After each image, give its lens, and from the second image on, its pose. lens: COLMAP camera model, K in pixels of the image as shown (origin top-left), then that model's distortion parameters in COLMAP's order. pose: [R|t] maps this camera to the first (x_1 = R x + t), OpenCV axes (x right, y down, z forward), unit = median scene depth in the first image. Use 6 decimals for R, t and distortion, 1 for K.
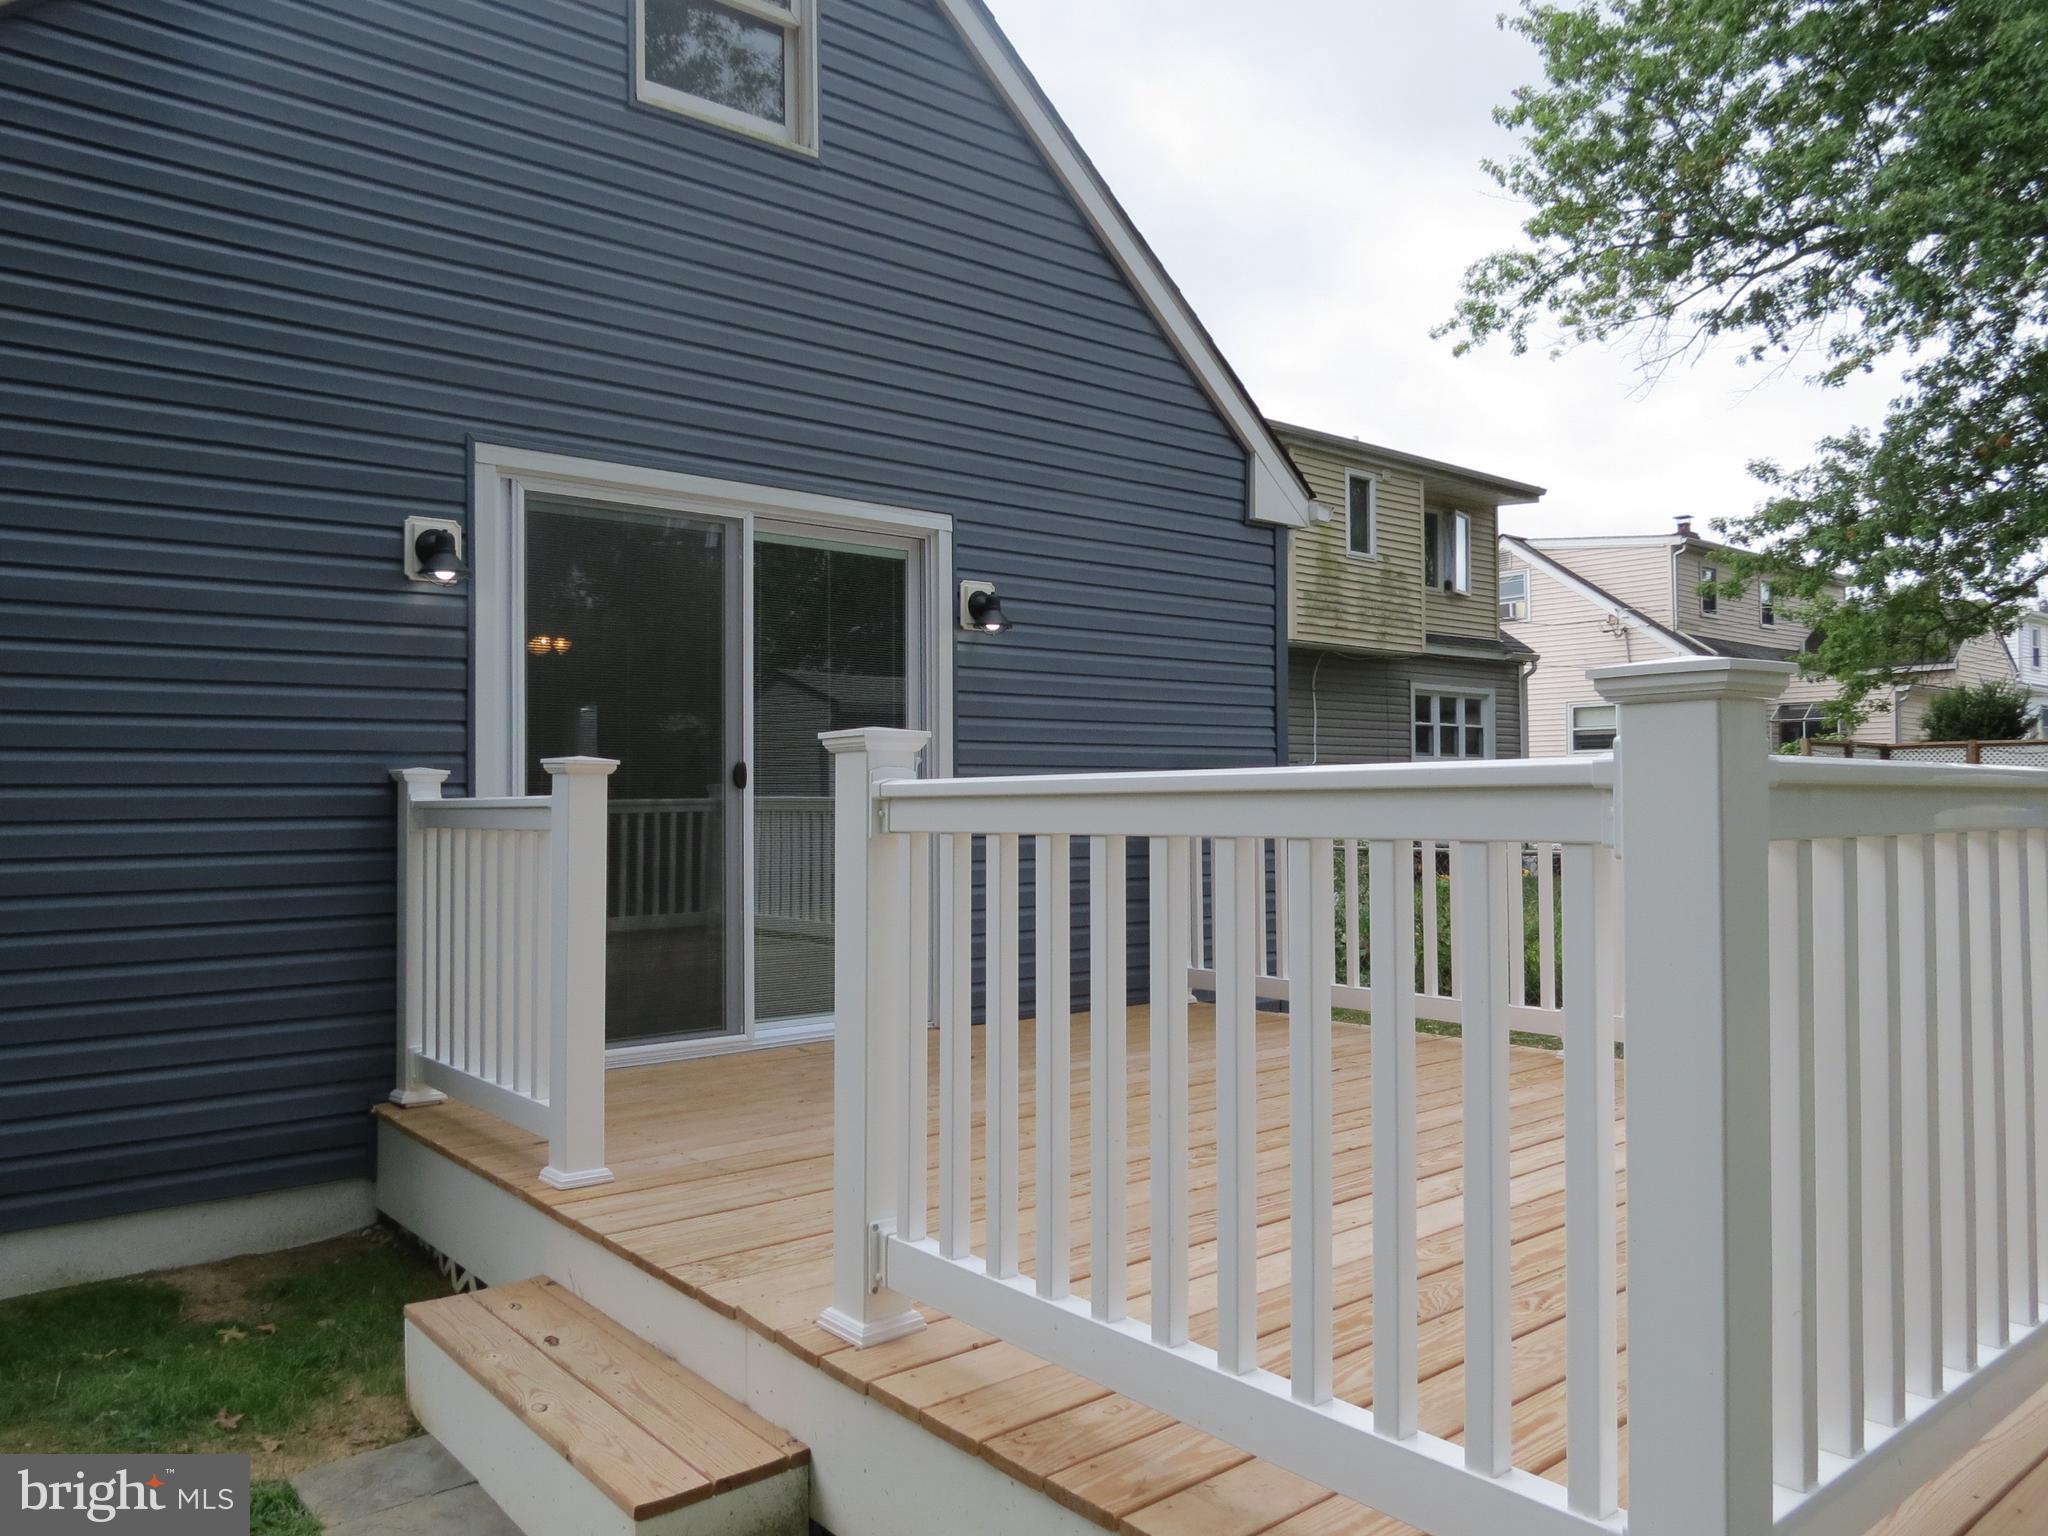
lens RADIAL K [[1459.1, 0, 1024.0], [0, 1459.1, 768.0], [0, 0, 1]] dist [-0.004948, -0.002333]
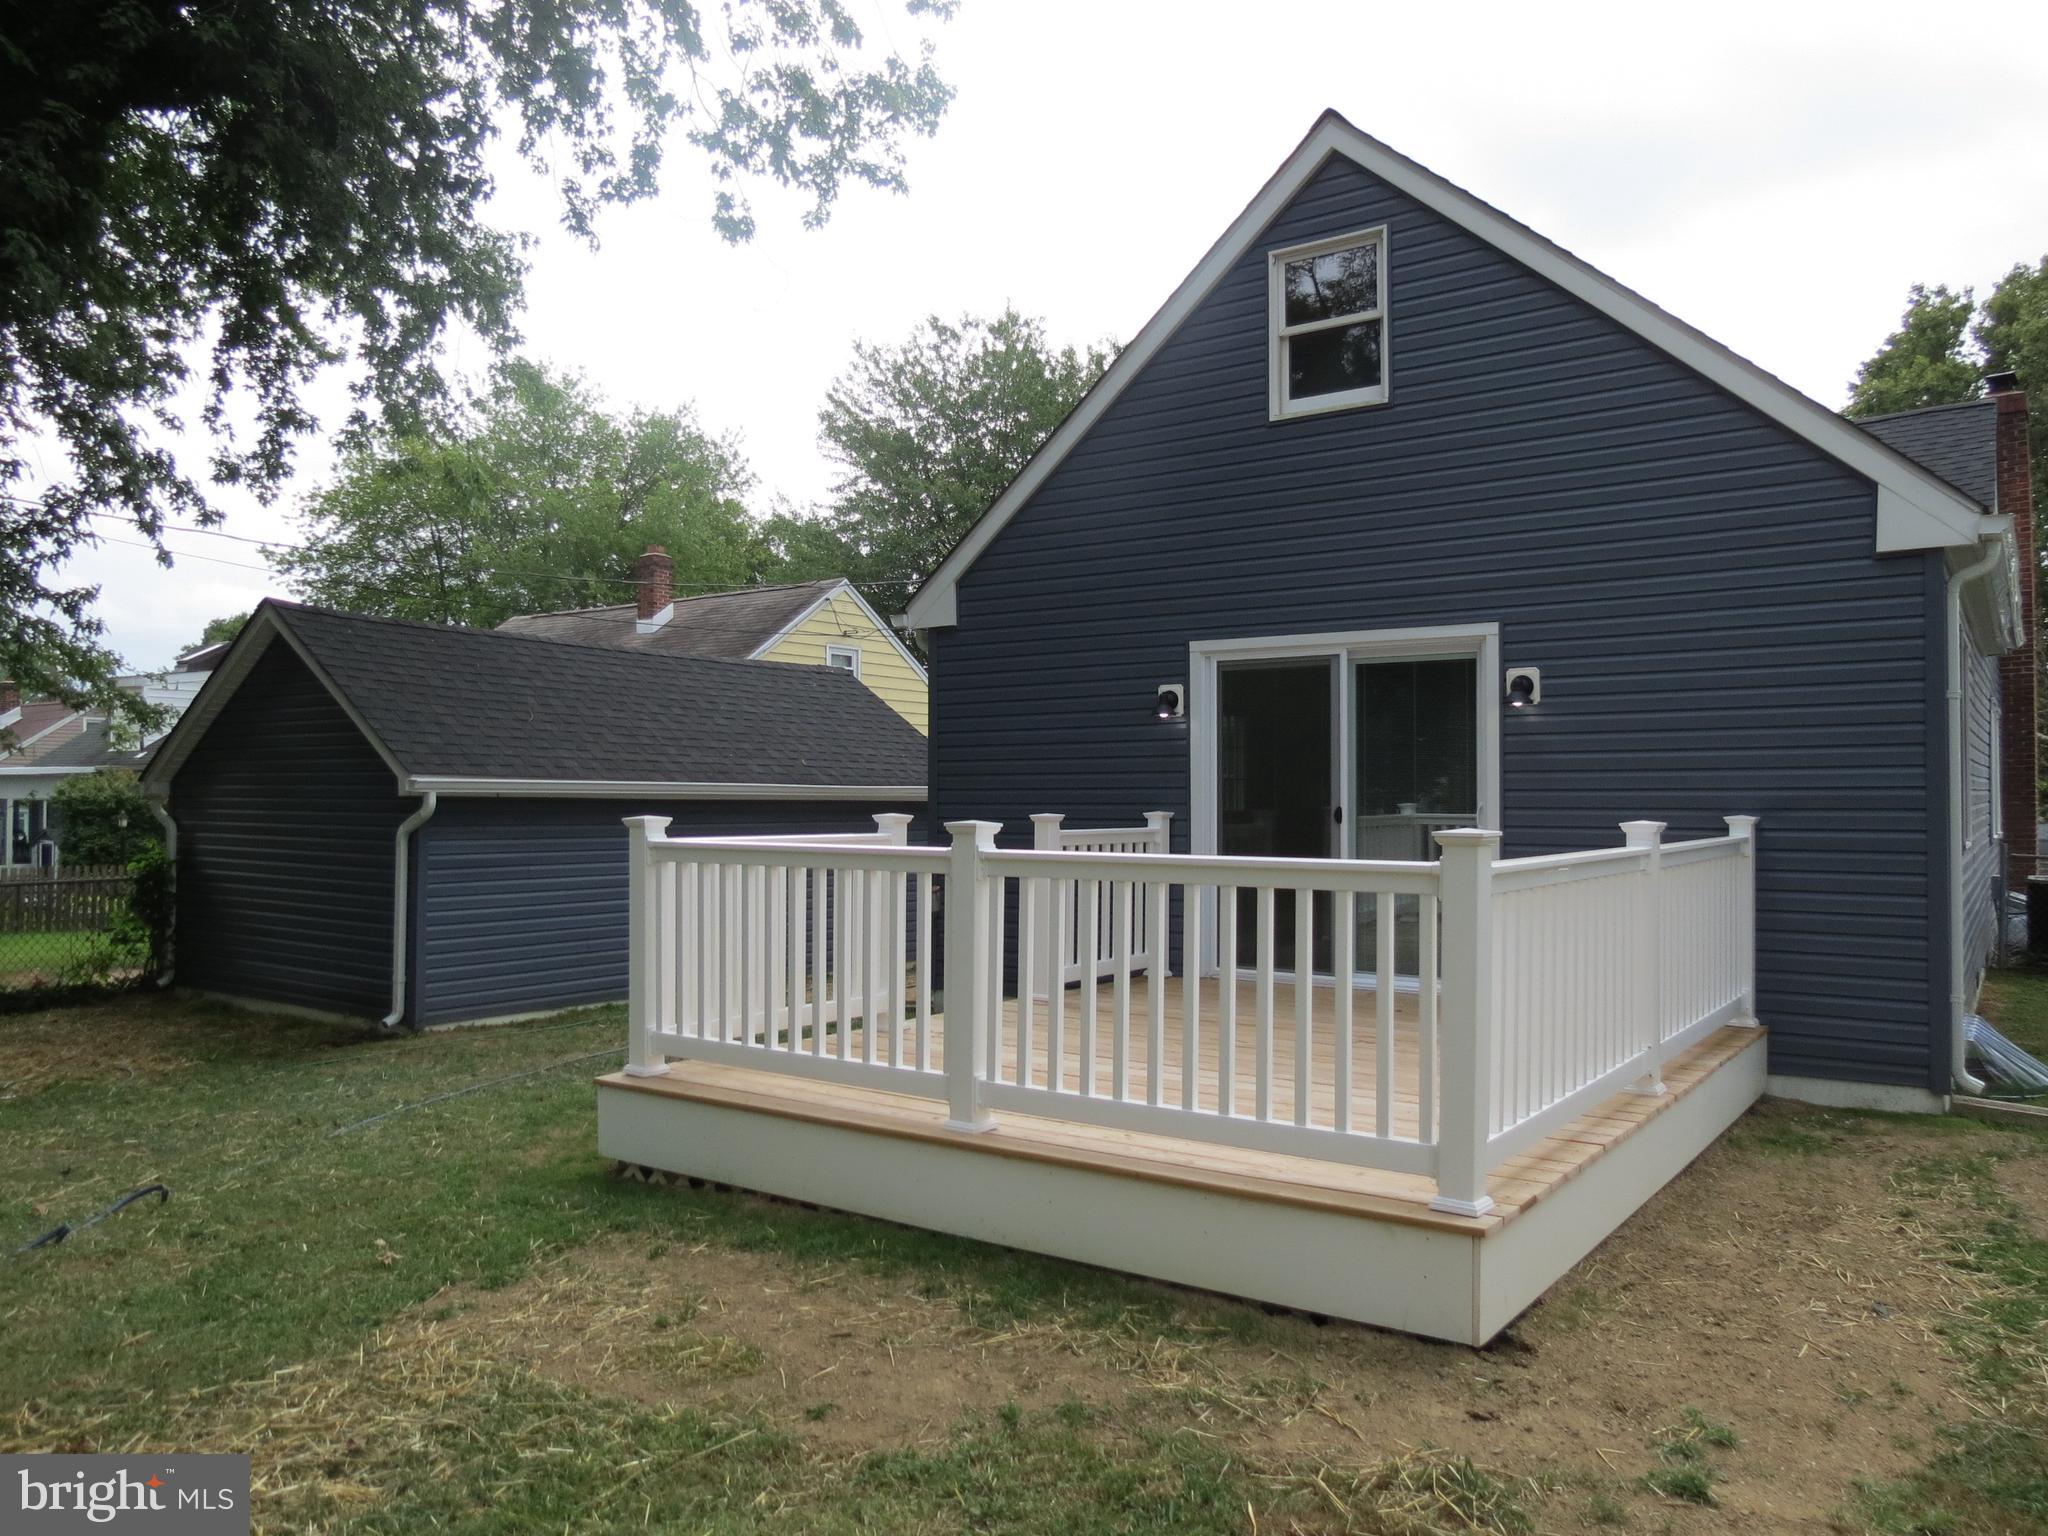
lens RADIAL K [[1459.1, 0, 1024.0], [0, 1459.1, 768.0], [0, 0, 1]] dist [-0.004948, -0.002333]
pose [[0.256204, -0.002506, -0.966619, 1.378553], [0.026281, 0.999645, 0.004375, -0.068023], [0.966265, -0.026524, 0.256179, 0.280600]]
